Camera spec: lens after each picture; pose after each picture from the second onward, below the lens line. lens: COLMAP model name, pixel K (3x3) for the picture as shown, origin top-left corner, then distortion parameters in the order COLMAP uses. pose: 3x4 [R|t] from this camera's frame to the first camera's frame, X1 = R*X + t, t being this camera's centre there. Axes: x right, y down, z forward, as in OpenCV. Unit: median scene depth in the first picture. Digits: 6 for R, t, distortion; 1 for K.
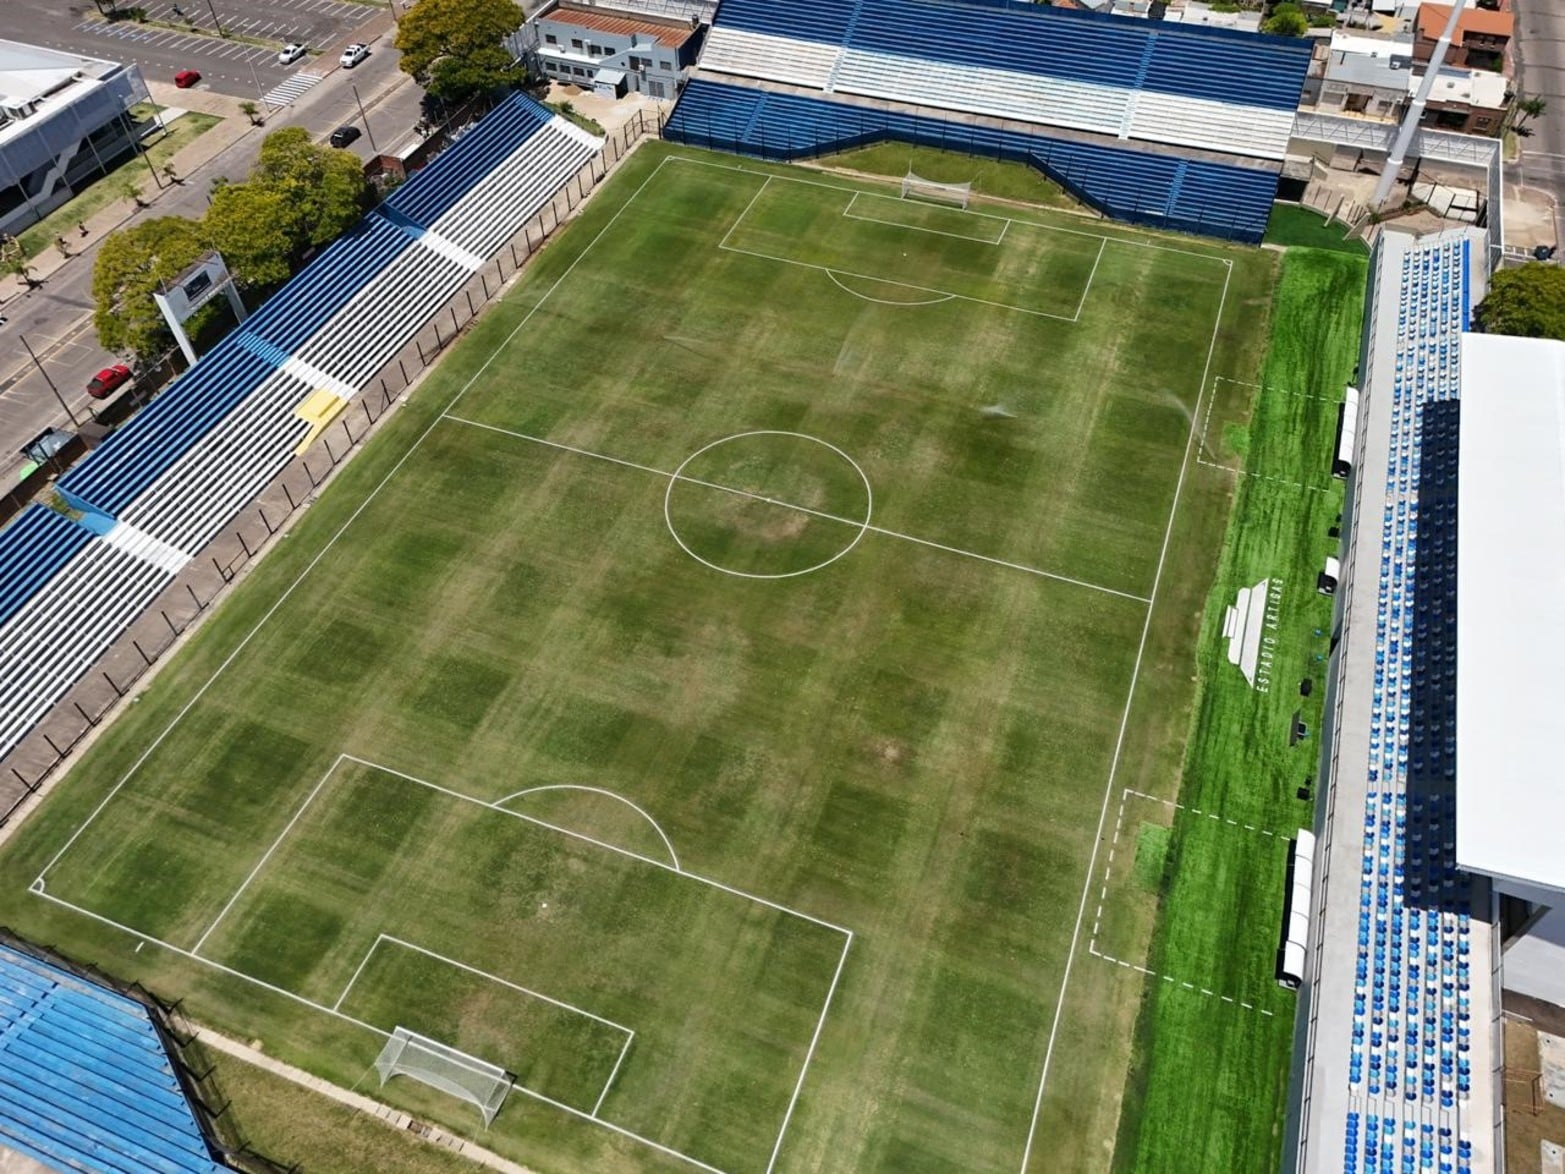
lens RADIAL K [[1153.2, 0, 787.0], [0, 1153.2, 585.6], [0, 0, 1]] dist [0.058698, -0.053841]
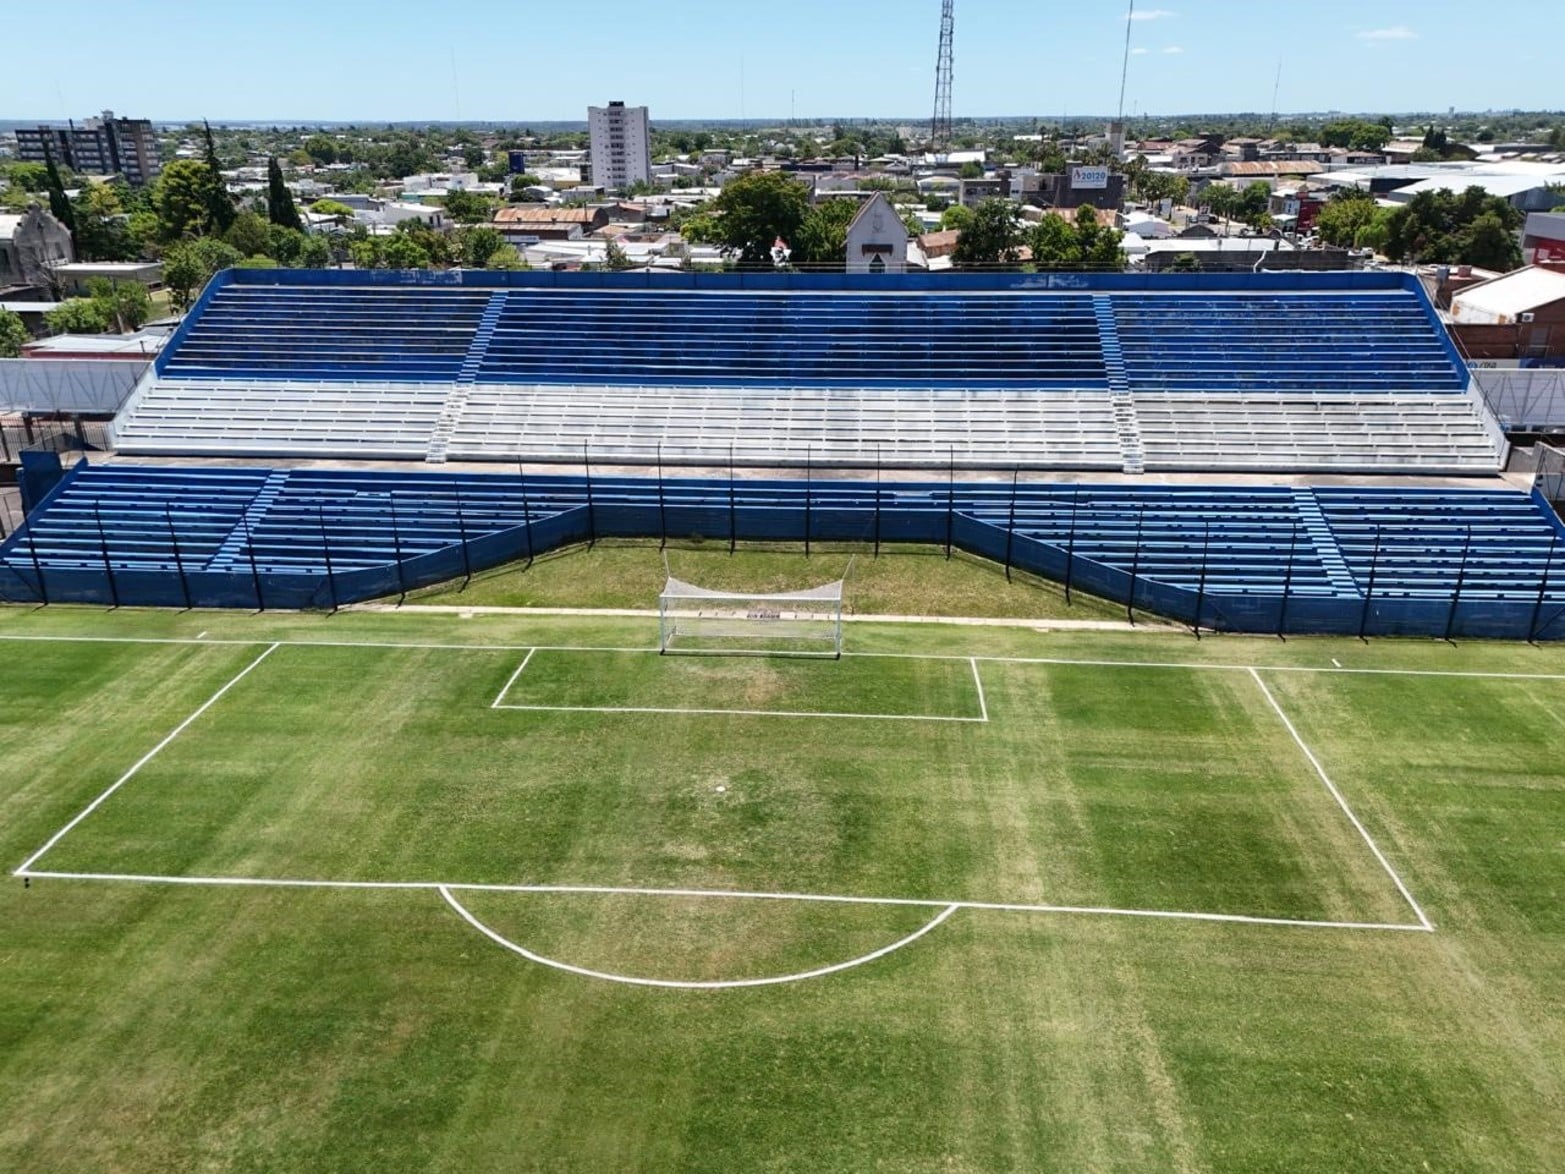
lens RADIAL K [[1153.2, 0, 787.0], [0, 1153.2, 585.6], [0, 0, 1]] dist [0.058698, -0.053841]
pose [[-0.955342, 0.128560, -0.266071, -0.082617], [-0.209566, 0.340045, 0.916762, -0.142561], [0.208335, 0.931580, -0.297917, 0.750581]]
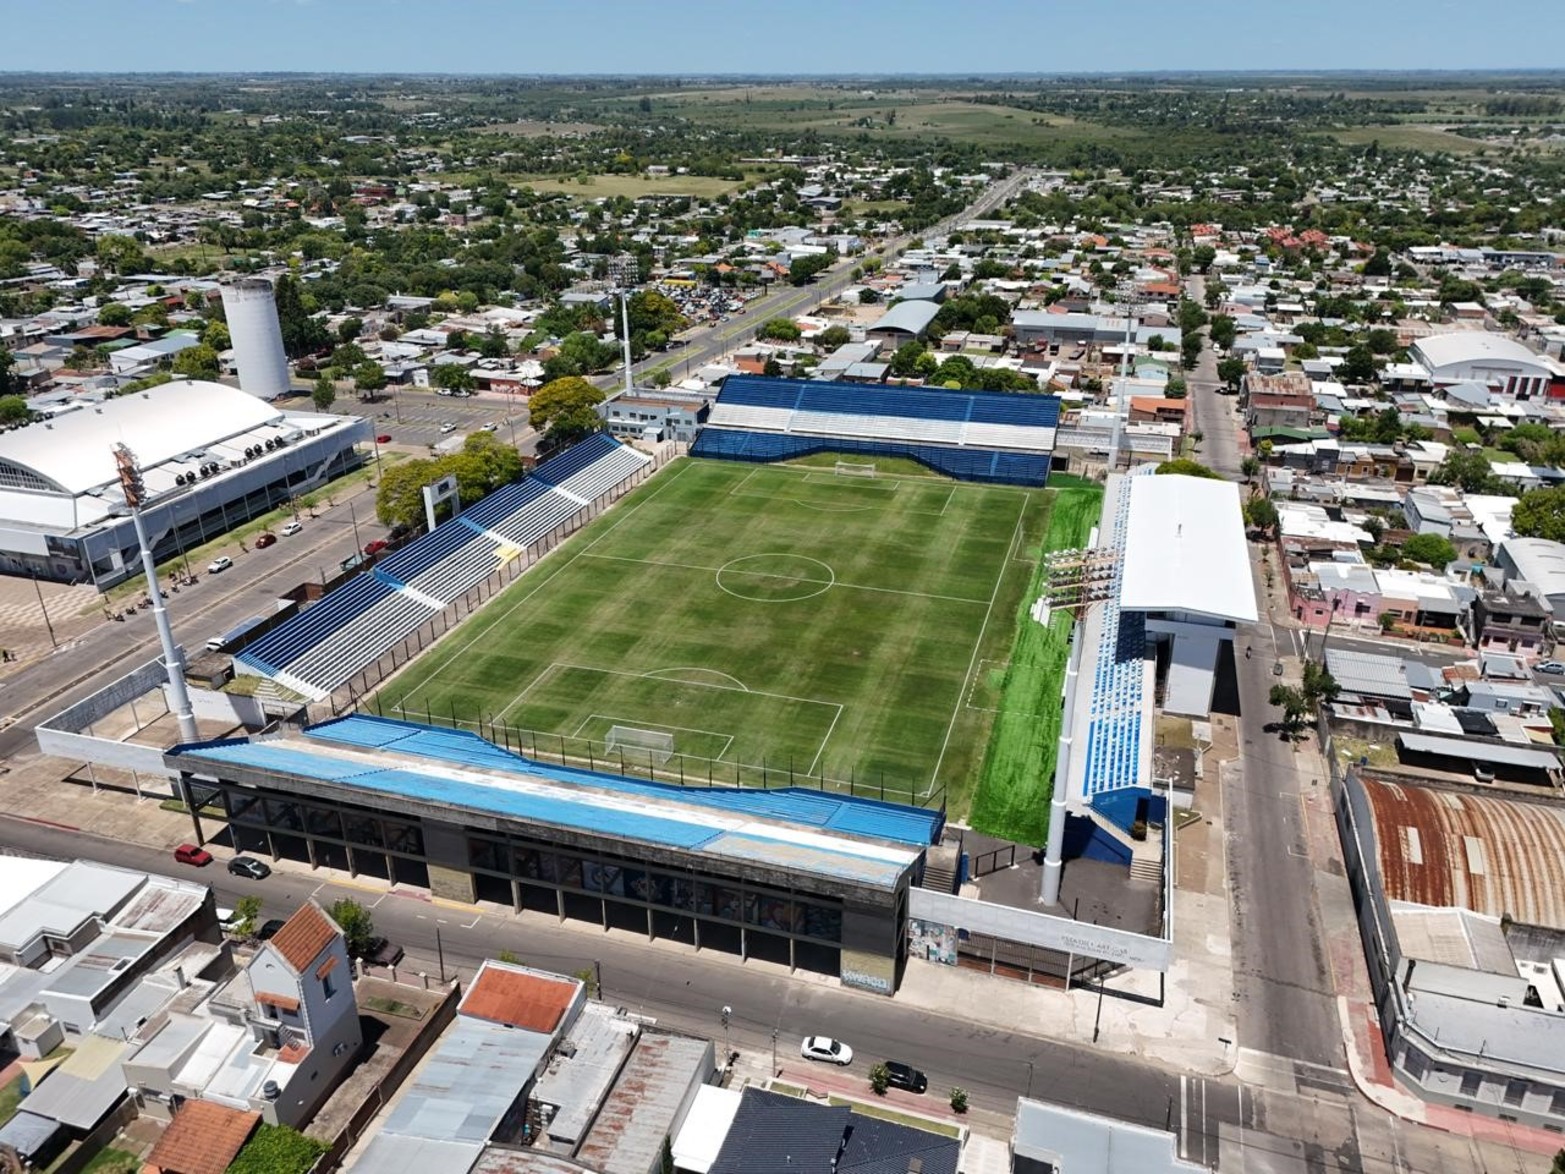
lens RADIAL K [[1153.2, 0, 787.0], [0, 1153.2, 585.6], [0, 0, 1]] dist [0.058698, -0.053841]
pose [[0.997361, -0.017352, 0.070500, -0.112831], [0.045607, 0.905262, -0.422398, 0.628465], [-0.056492, 0.424498, 0.903665, -0.536584]]
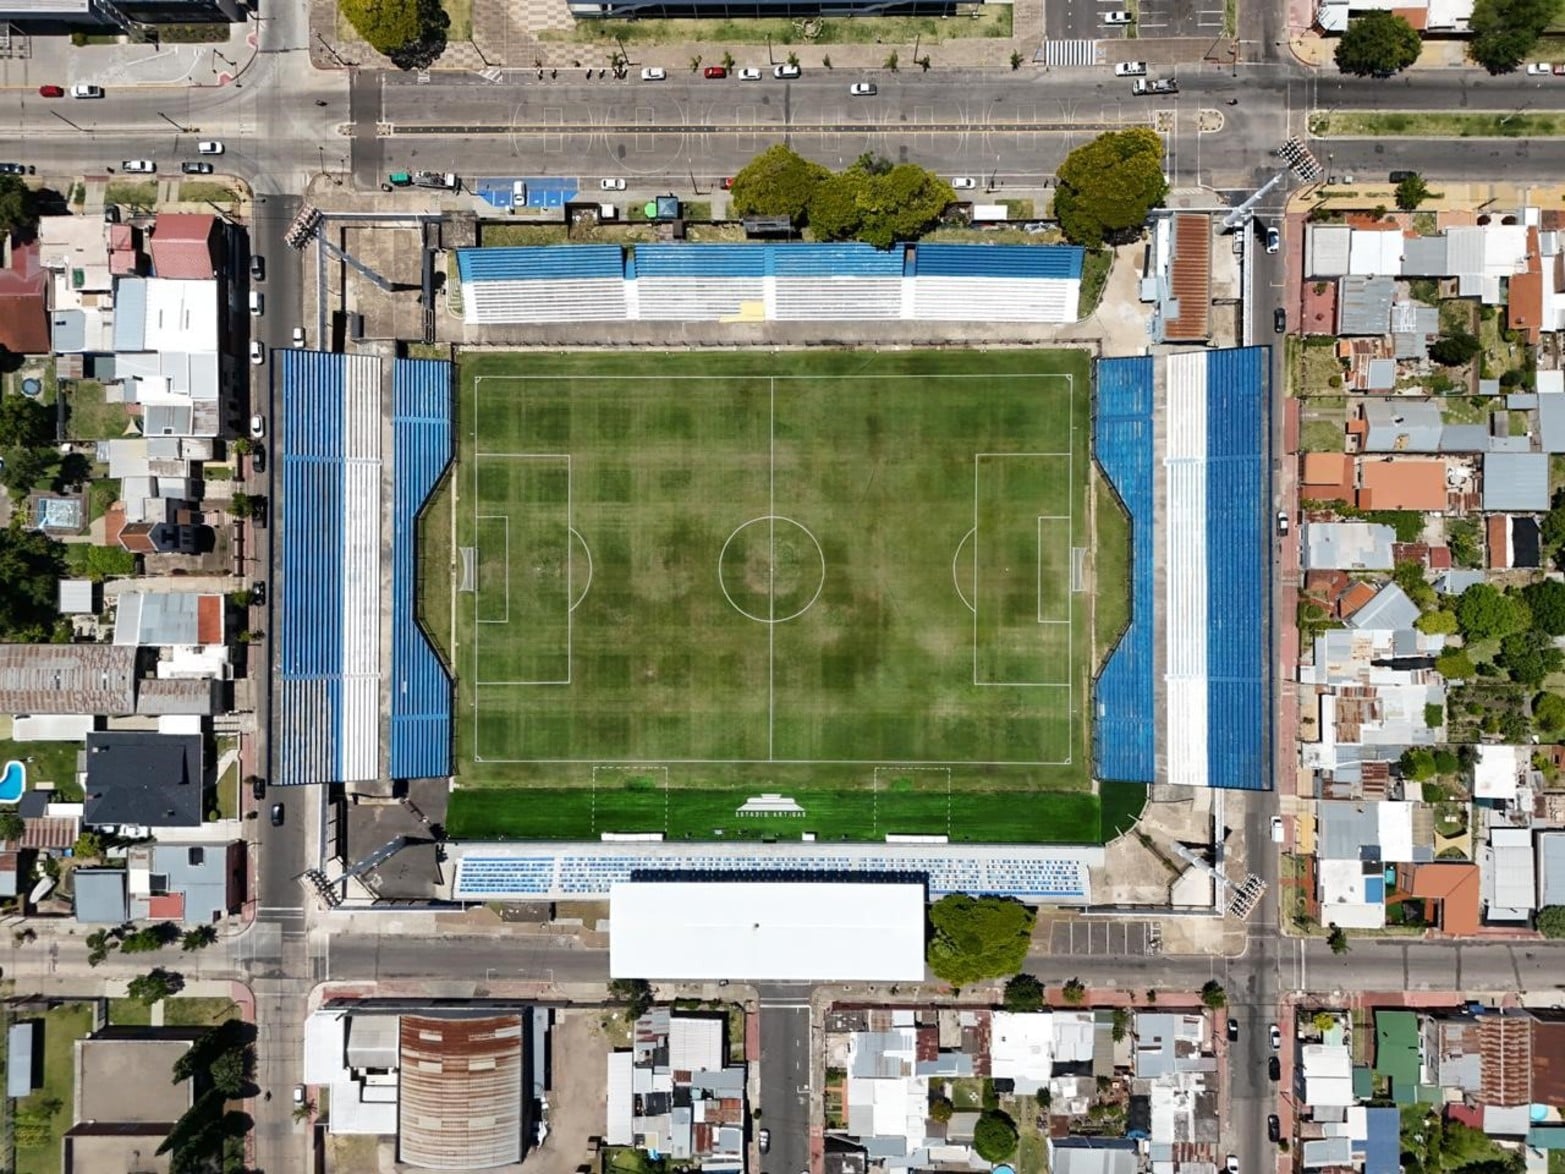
lens RADIAL K [[1153.2, 0, 787.0], [0, 1153.2, 585.6], [0, 0, 1]] dist [0.058698, -0.053841]
pose [[0.357208, 0.933905, 0.014952, -0.009453], [-0.693521, 0.254473, 0.673997, -1.299237], [0.625645, -0.251127, 0.738582, -0.405851]]
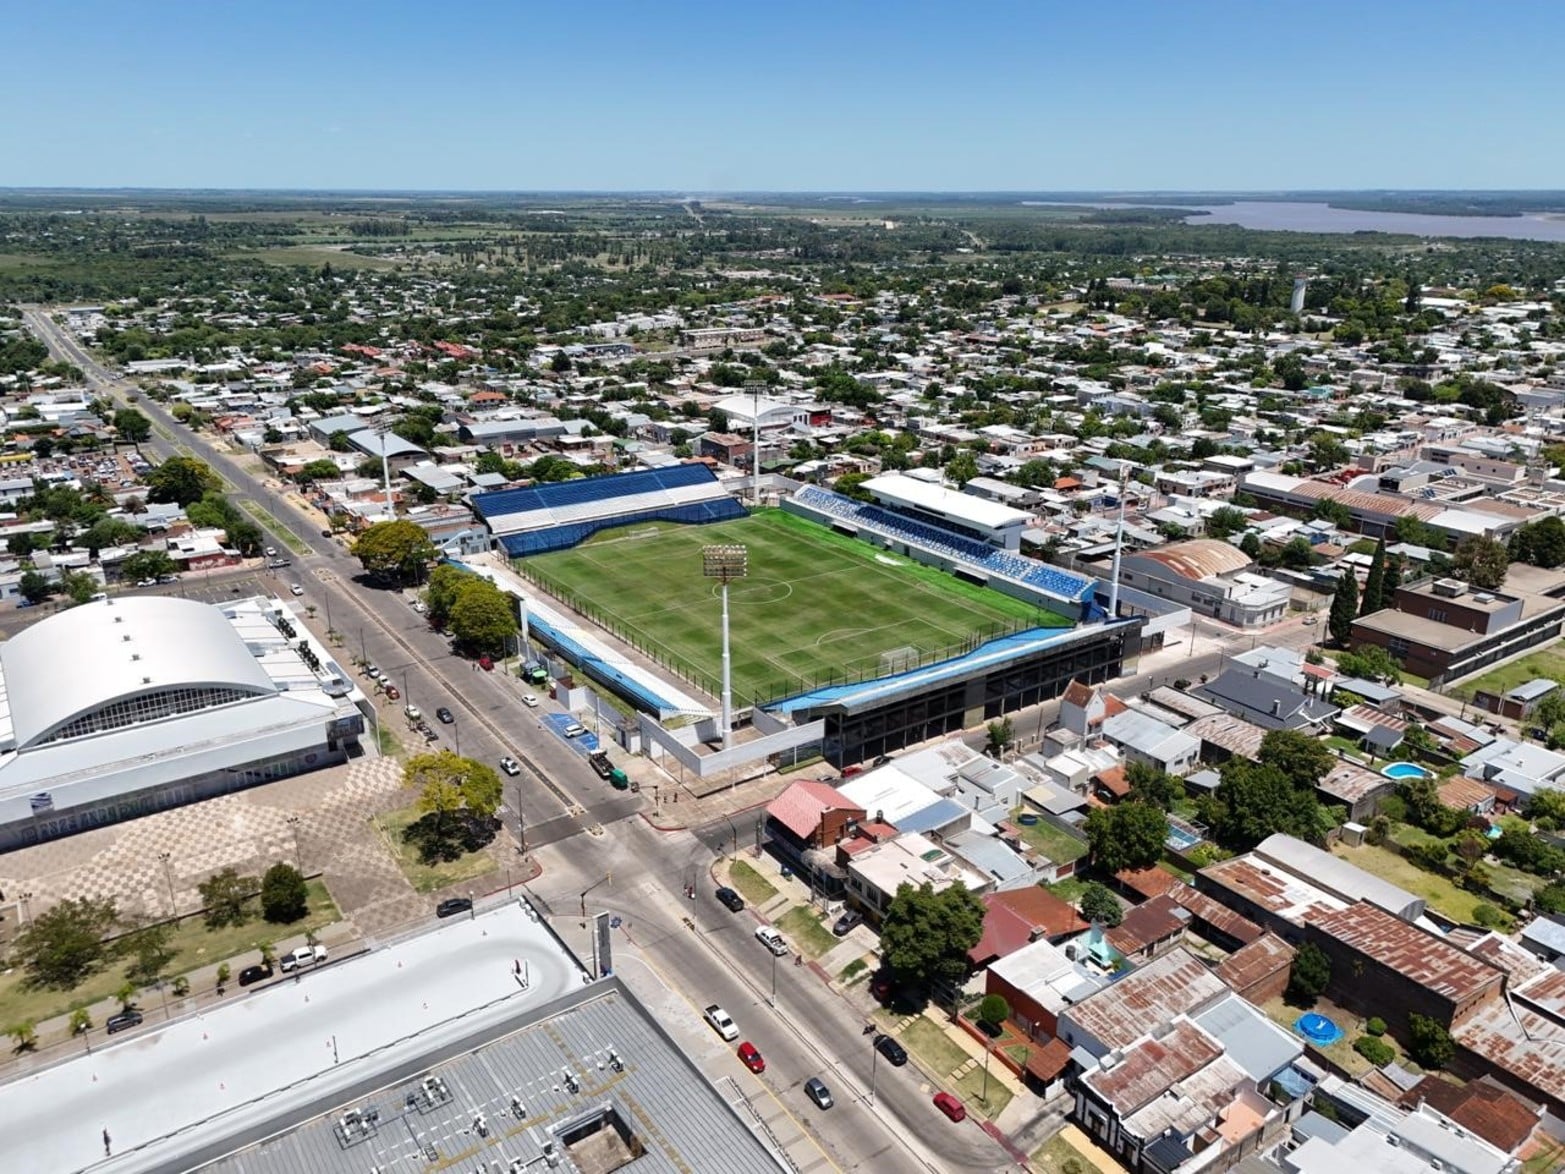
lens RADIAL K [[1153.2, 0, 787.0], [0, 1153.2, 585.6], [0, 0, 1]] dist [0.058698, -0.053841]
pose [[0.556877, -0.253442, 0.790984, -1.879911], [0.619119, 0.761493, -0.191886, 0.434157], [-0.553696, 0.596570, 0.580969, -0.526721]]
